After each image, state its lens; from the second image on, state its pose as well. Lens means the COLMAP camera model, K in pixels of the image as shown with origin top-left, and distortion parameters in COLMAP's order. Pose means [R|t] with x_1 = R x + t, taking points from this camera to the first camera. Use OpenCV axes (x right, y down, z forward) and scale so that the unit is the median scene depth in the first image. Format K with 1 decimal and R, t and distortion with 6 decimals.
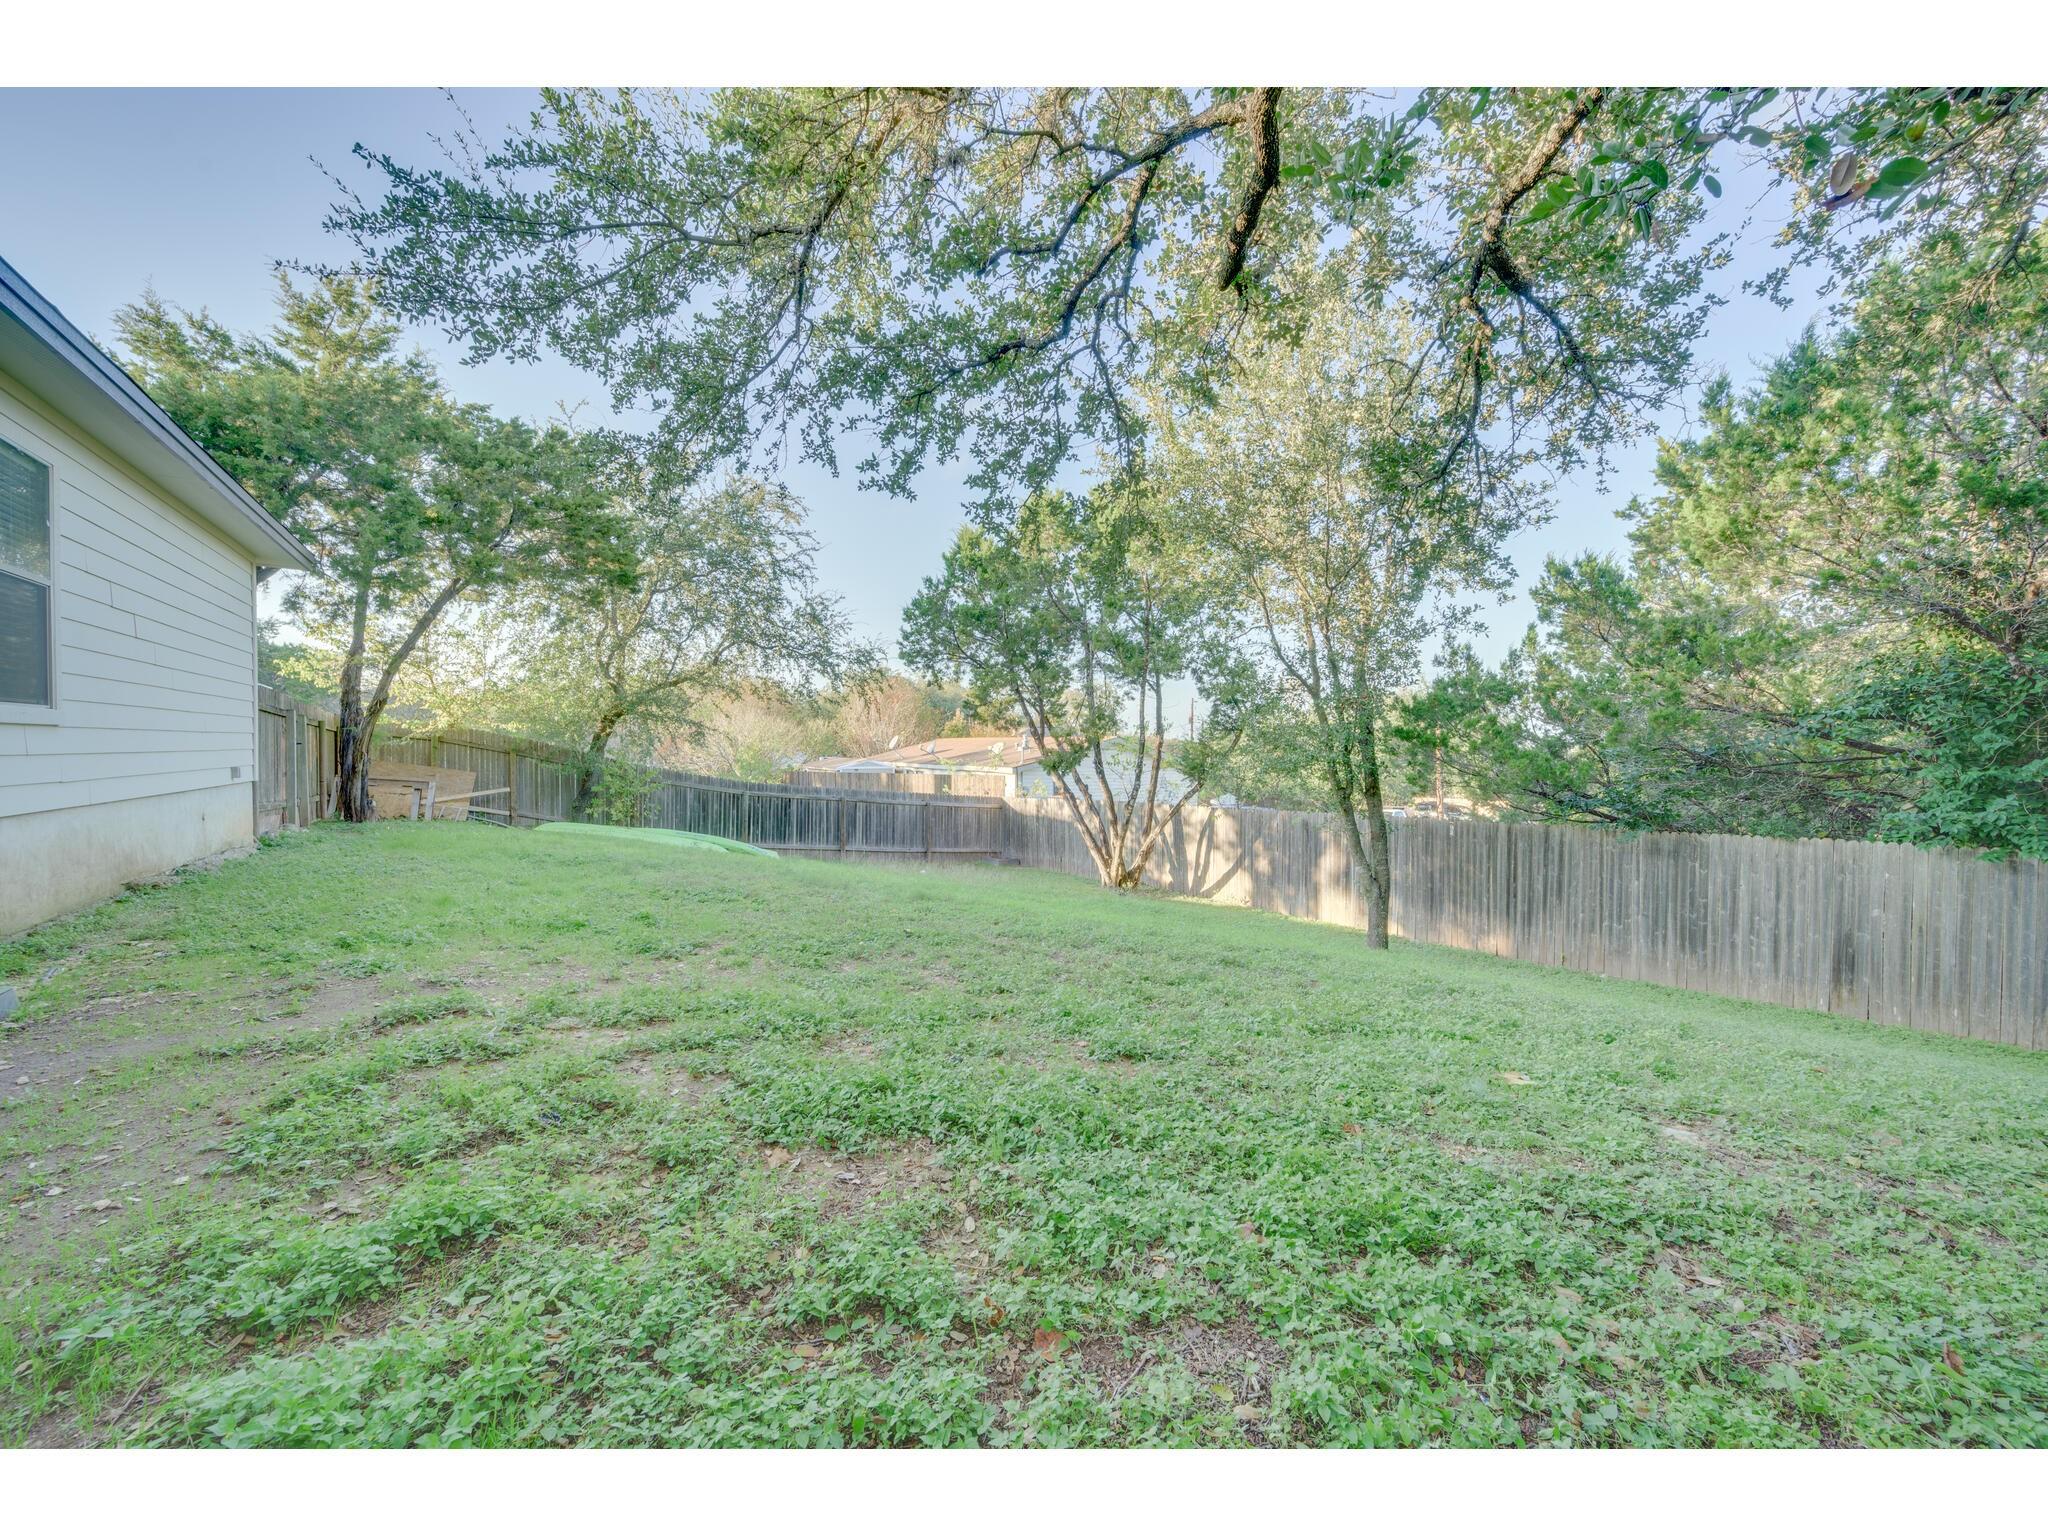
lens RADIAL K [[809.4, 0, 1026.1], [0, 809.4, 769.0], [0, 0, 1]] dist [0.000662, 0.000163]
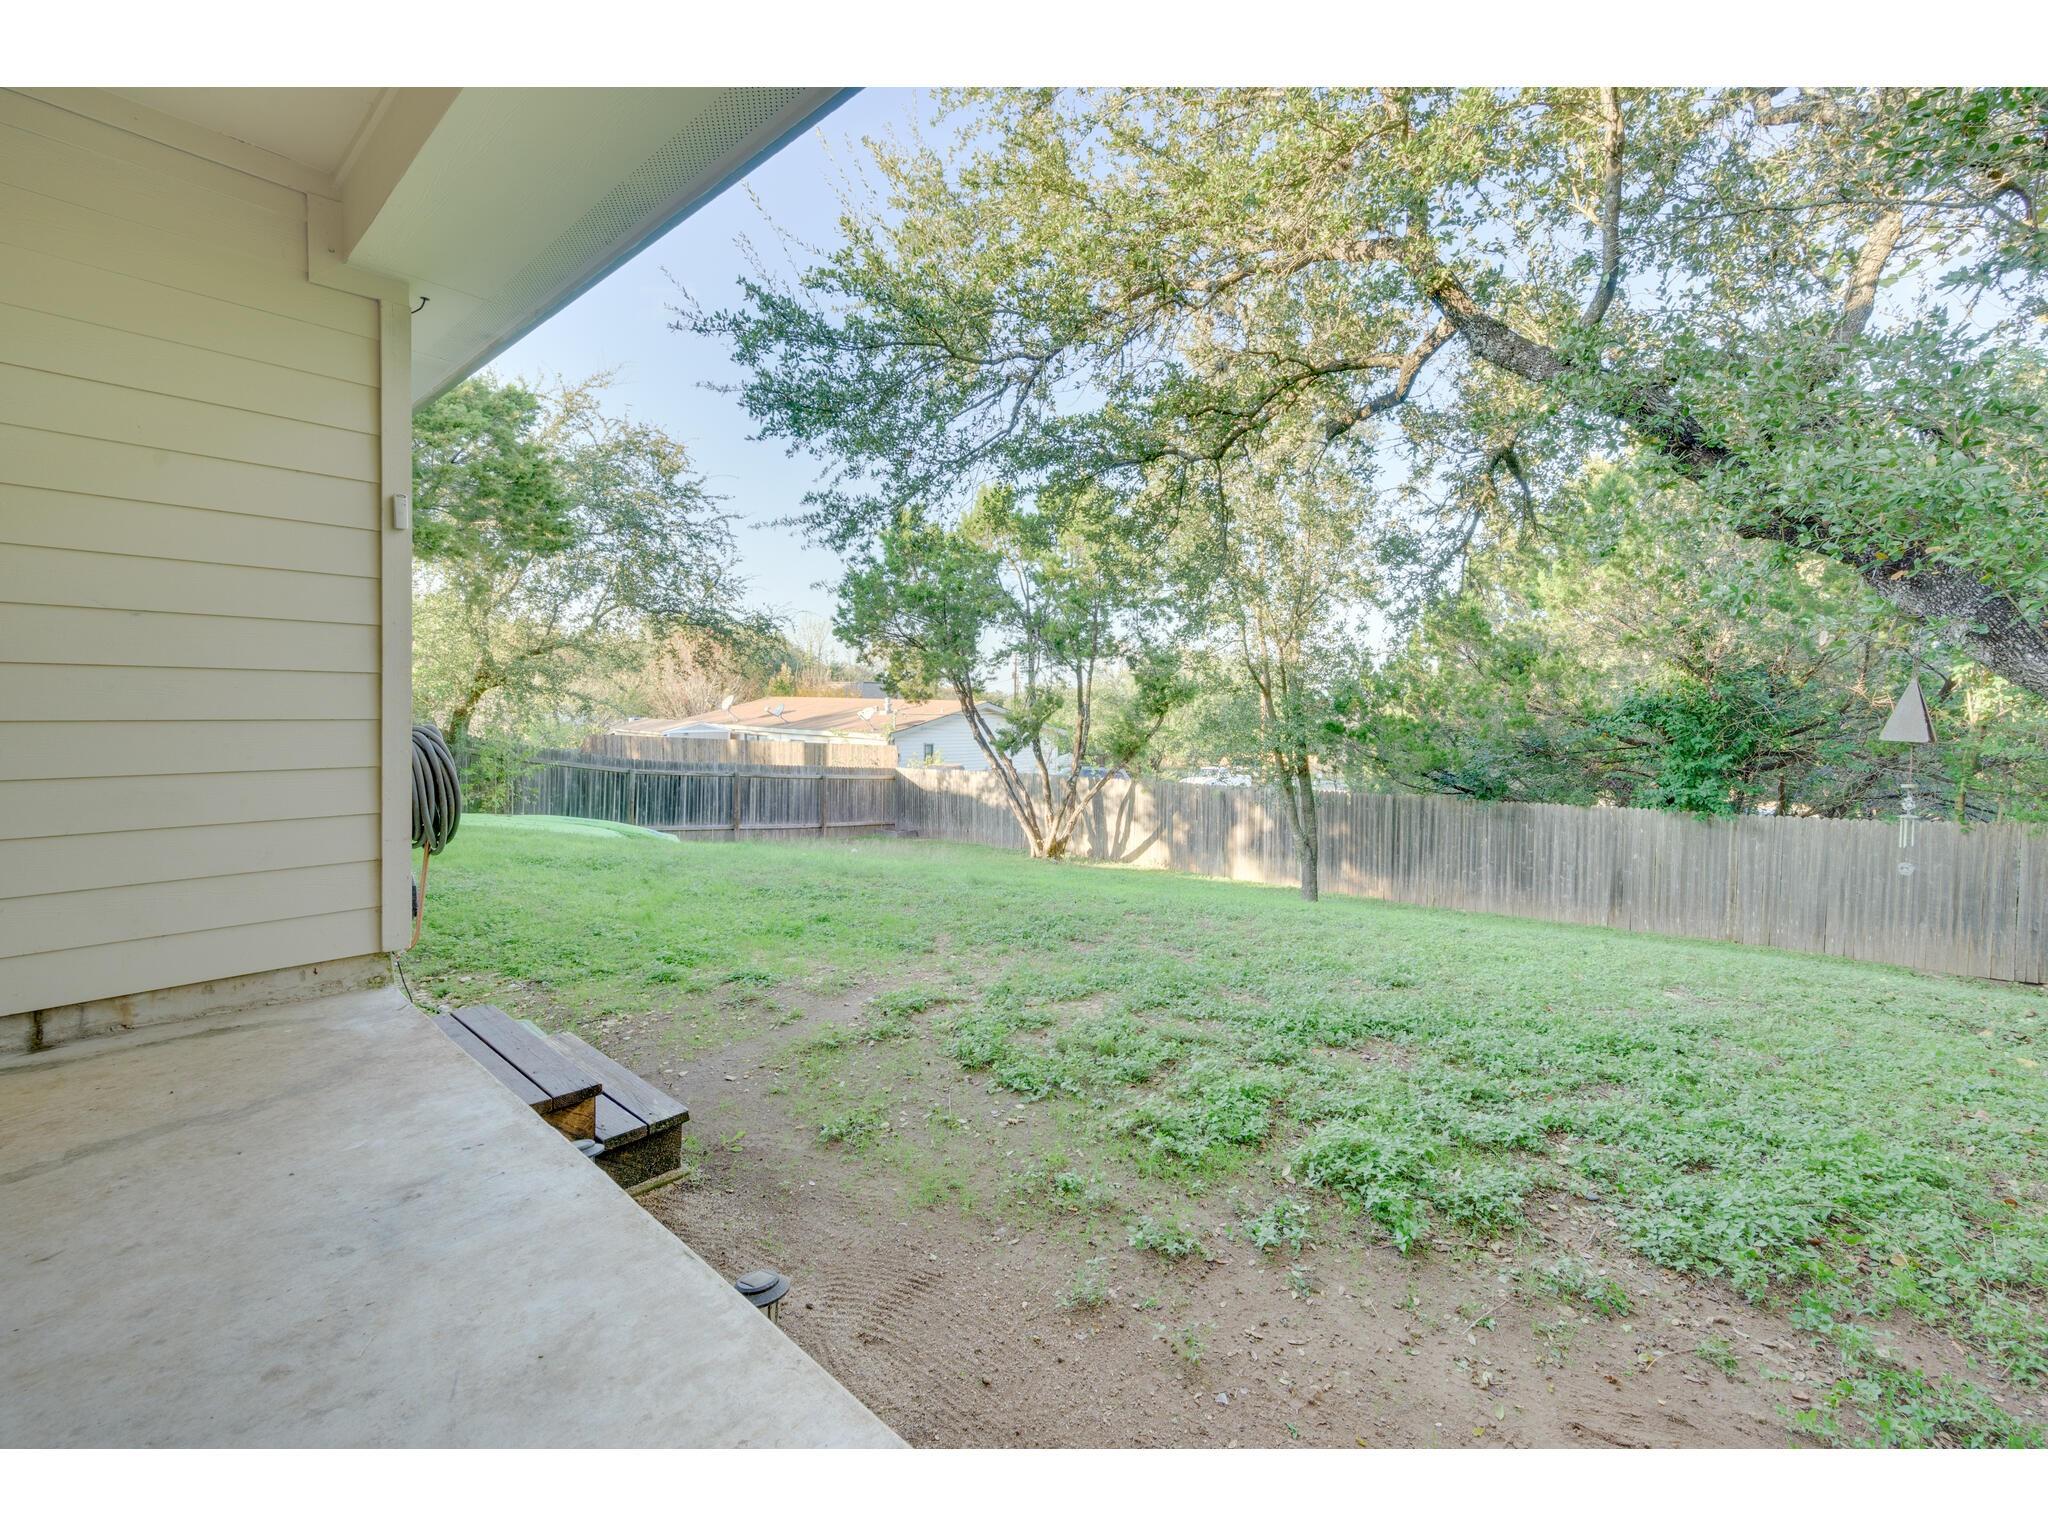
lens RADIAL K [[908.8, 0, 1028.7], [0, 908.8, 722.6], [0, 0, 1]] dist [0.001197, 0.000527]
pose [[0.952713, -0.004550, 0.303839, -0.391990], [-0.000653, 0.999855, 0.017022, -0.072611], [-0.303872, -0.016415, 0.952571, -0.181893]]
